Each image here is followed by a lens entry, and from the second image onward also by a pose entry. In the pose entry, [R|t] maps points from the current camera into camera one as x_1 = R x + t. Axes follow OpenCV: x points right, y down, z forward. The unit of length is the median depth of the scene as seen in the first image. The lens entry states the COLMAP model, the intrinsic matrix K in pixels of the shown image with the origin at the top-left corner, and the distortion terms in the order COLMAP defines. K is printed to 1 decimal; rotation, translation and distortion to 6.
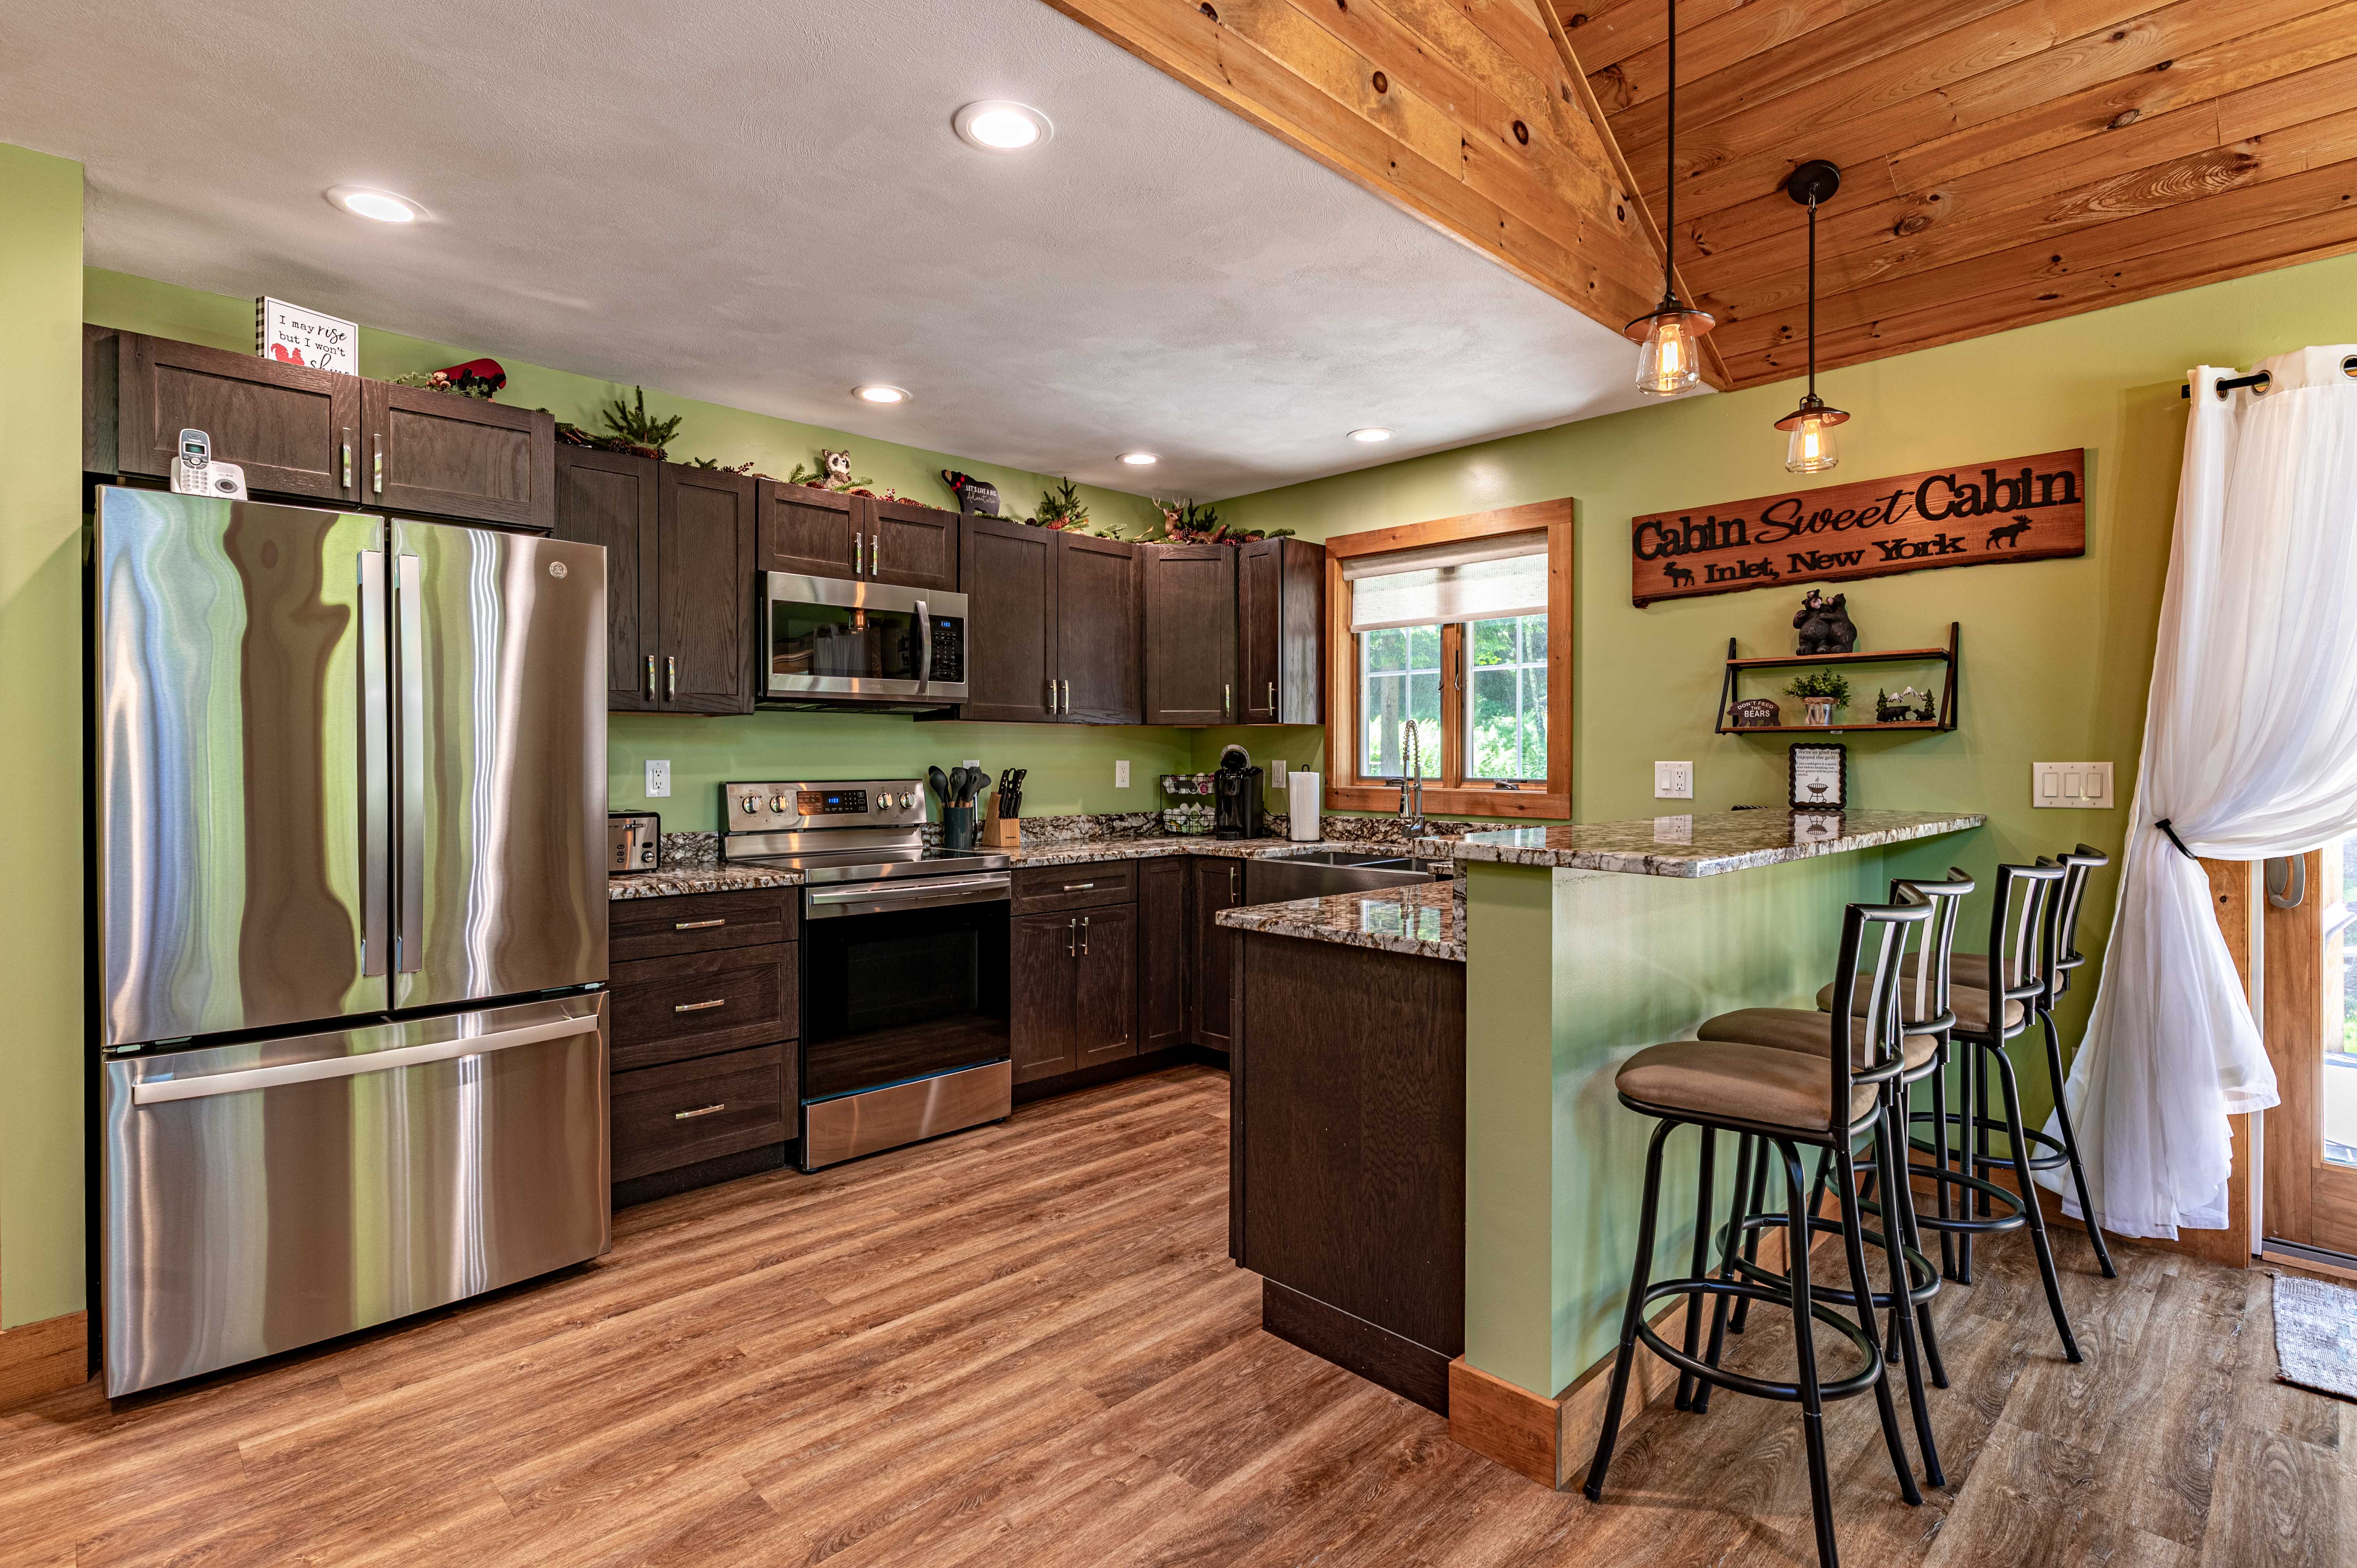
lens RADIAL K [[1150.6, 0, 1177.9], [0, 1150.6, 758.8], [0, 0, 1]] dist [0.000210, 0.001000]
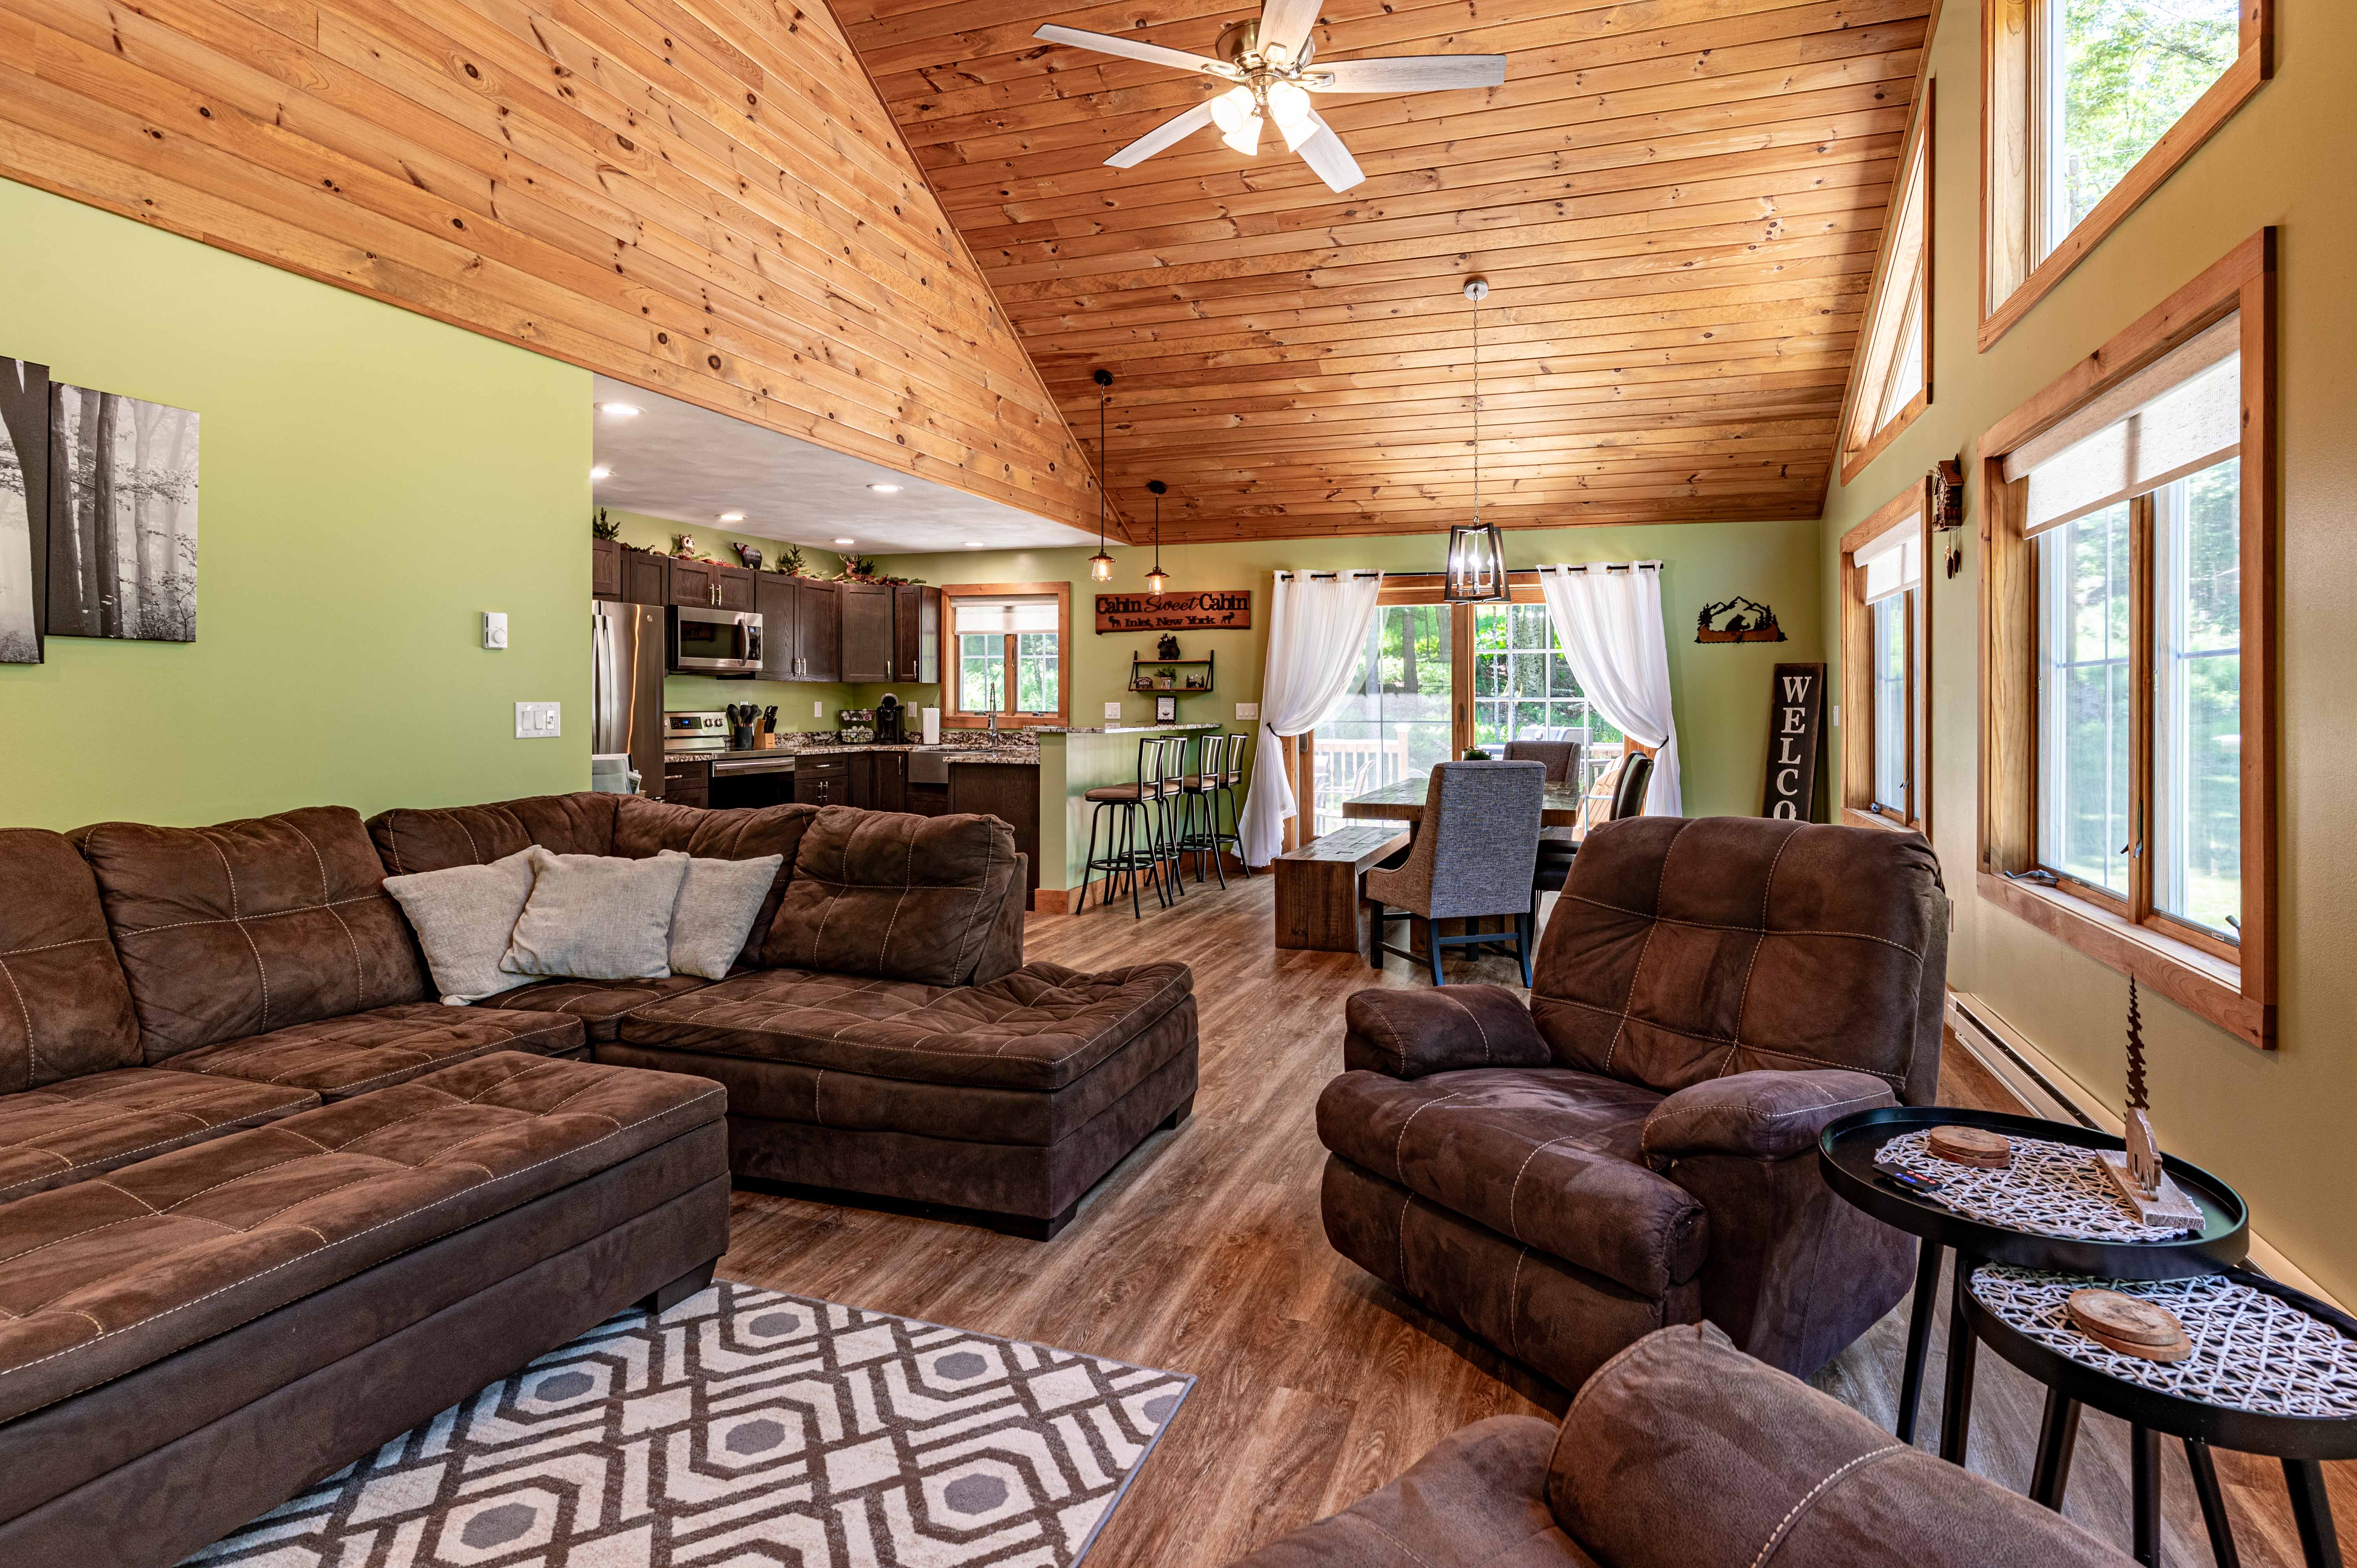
lens RADIAL K [[1150.6, 0, 1244.9], [0, 1150.6, 708.1], [0, 0, 1]] dist [0.000210, 0.001000]
pose [[0.878052, 0.001807, 0.478561, -0.480044], [-0.003818, 0.999988, 0.003229, 0.004320], [-0.478549, -0.004662, 0.878048, -1.257314]]
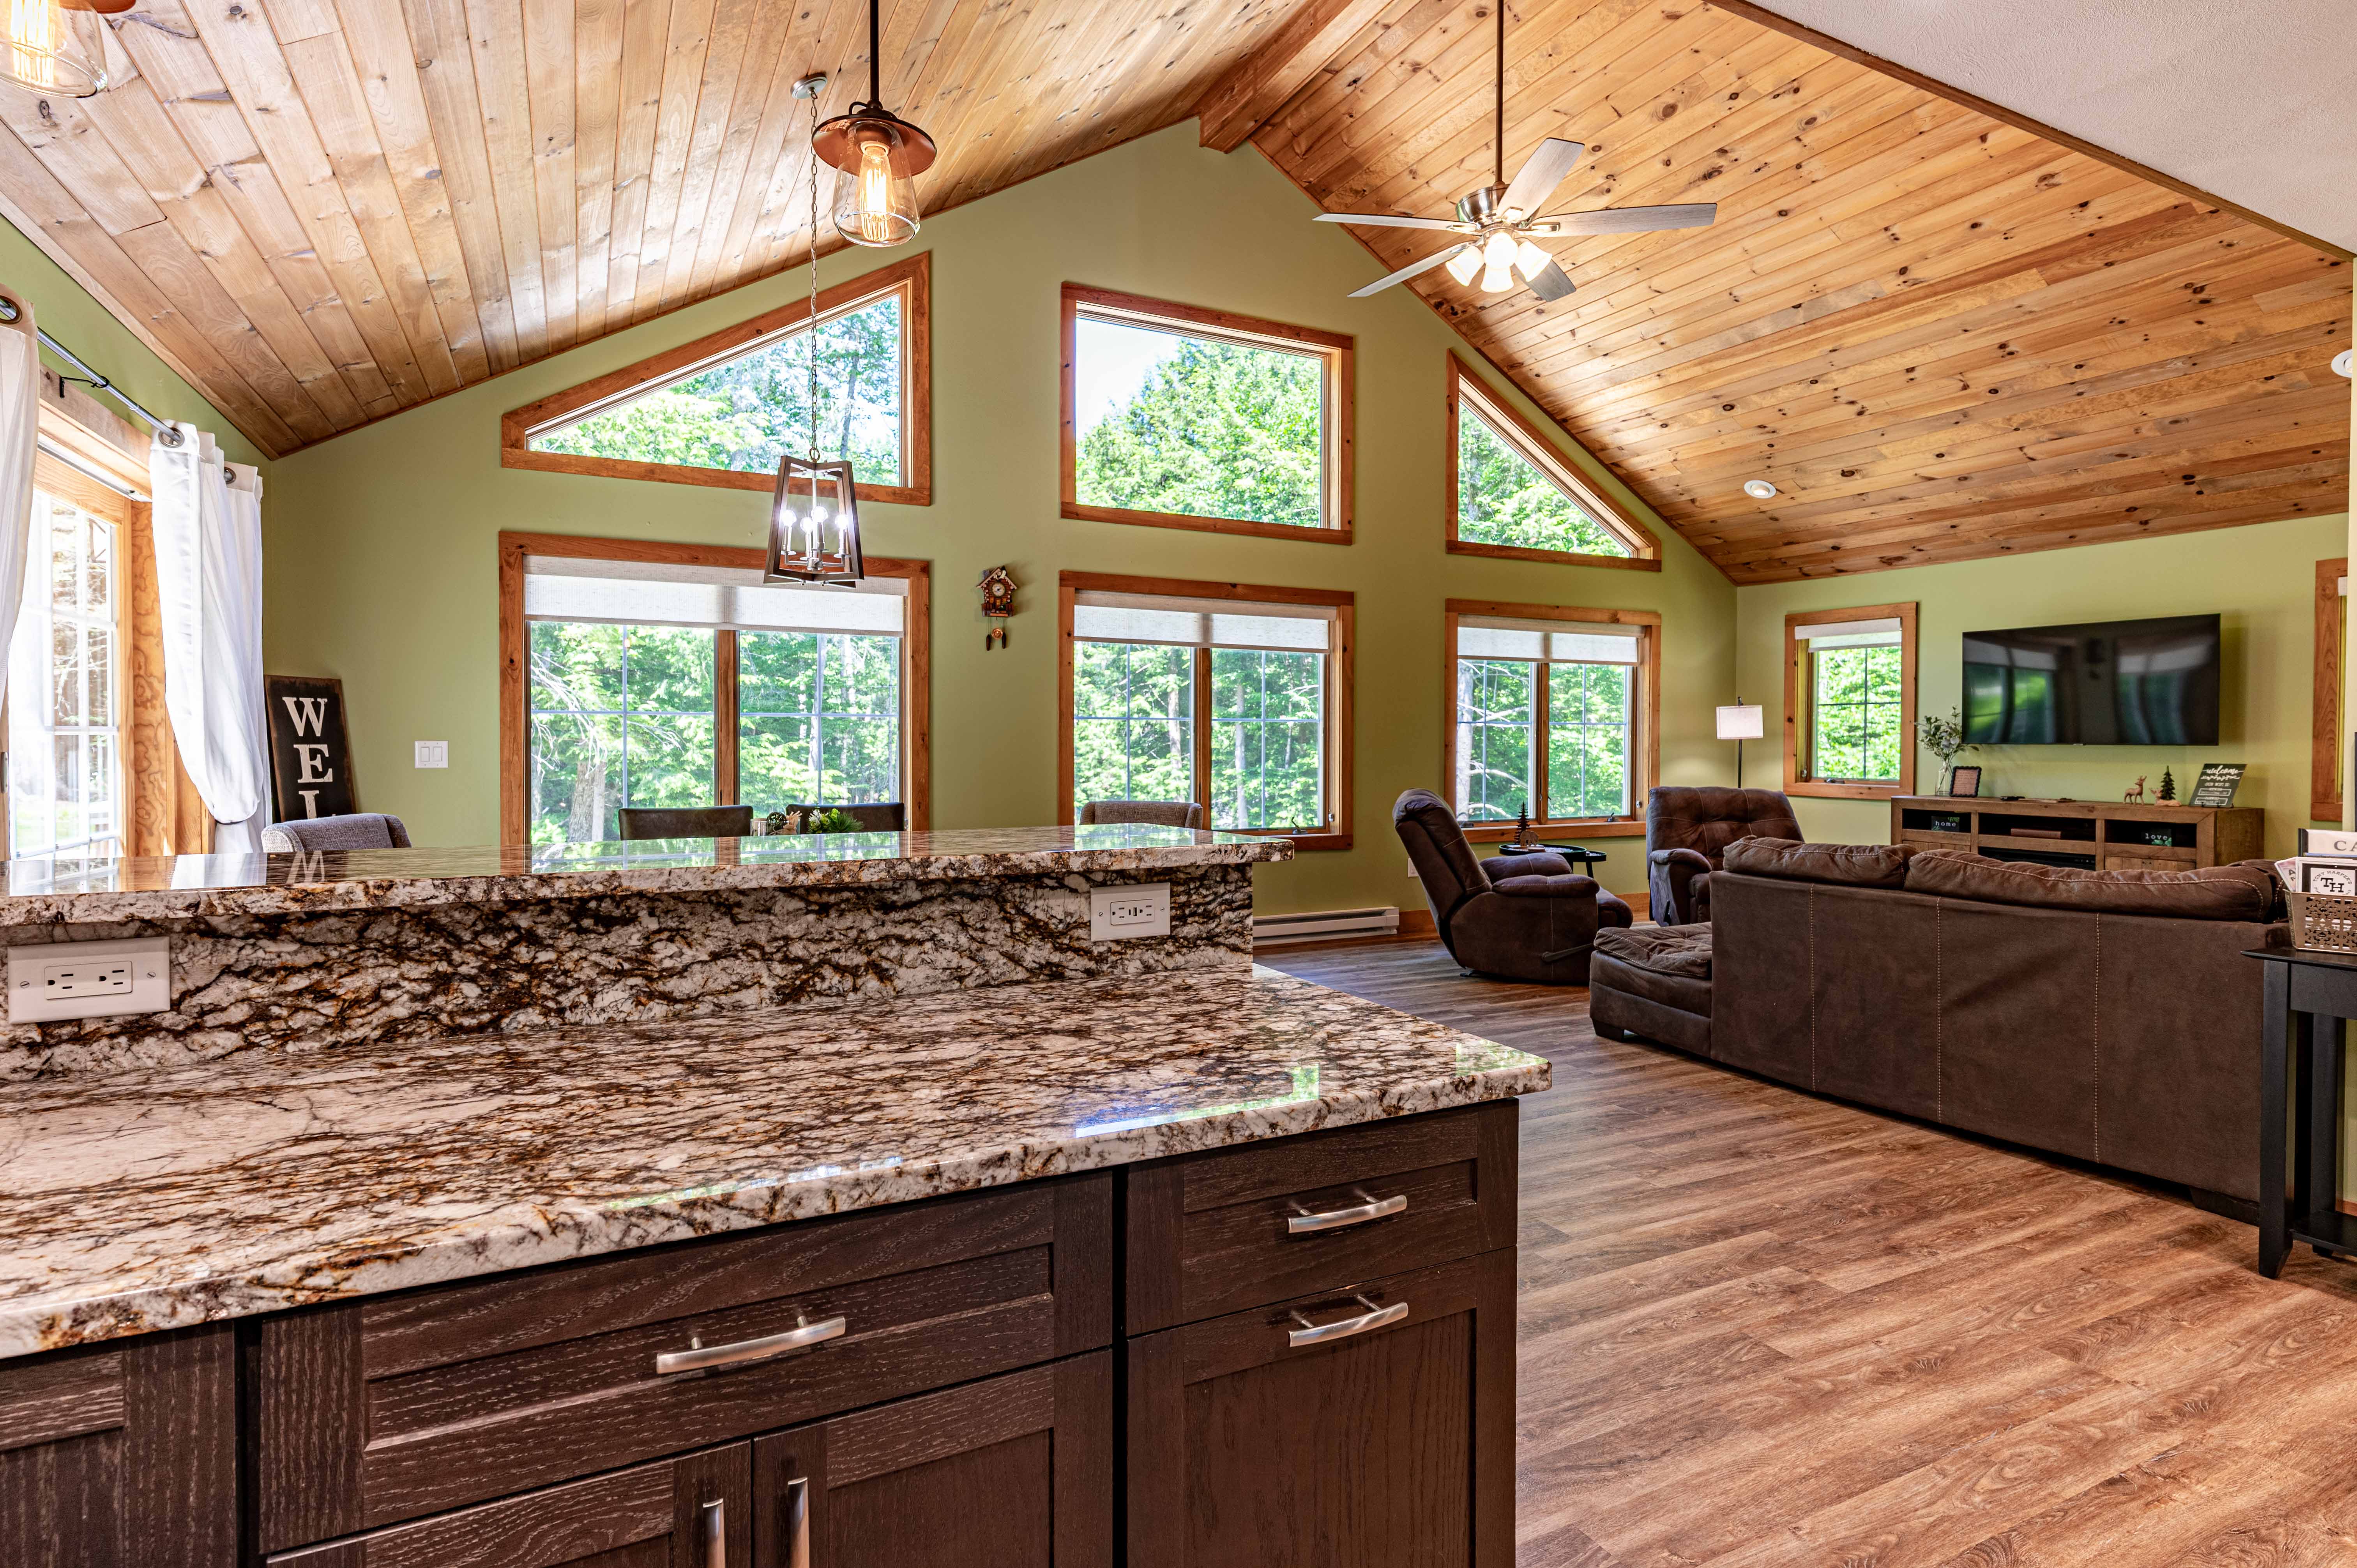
lens RADIAL K [[1150.6, 0, 1195.3], [0, 1150.6, 753.8], [0, 0, 1]] dist [0.000210, 0.001000]
pose [[-0.946236, -0.005789, 0.323424, -0.069005], [-0.001497, 0.999908, 0.013518, -0.002333], [-0.323472, 0.012307, -0.946158, 1.053457]]
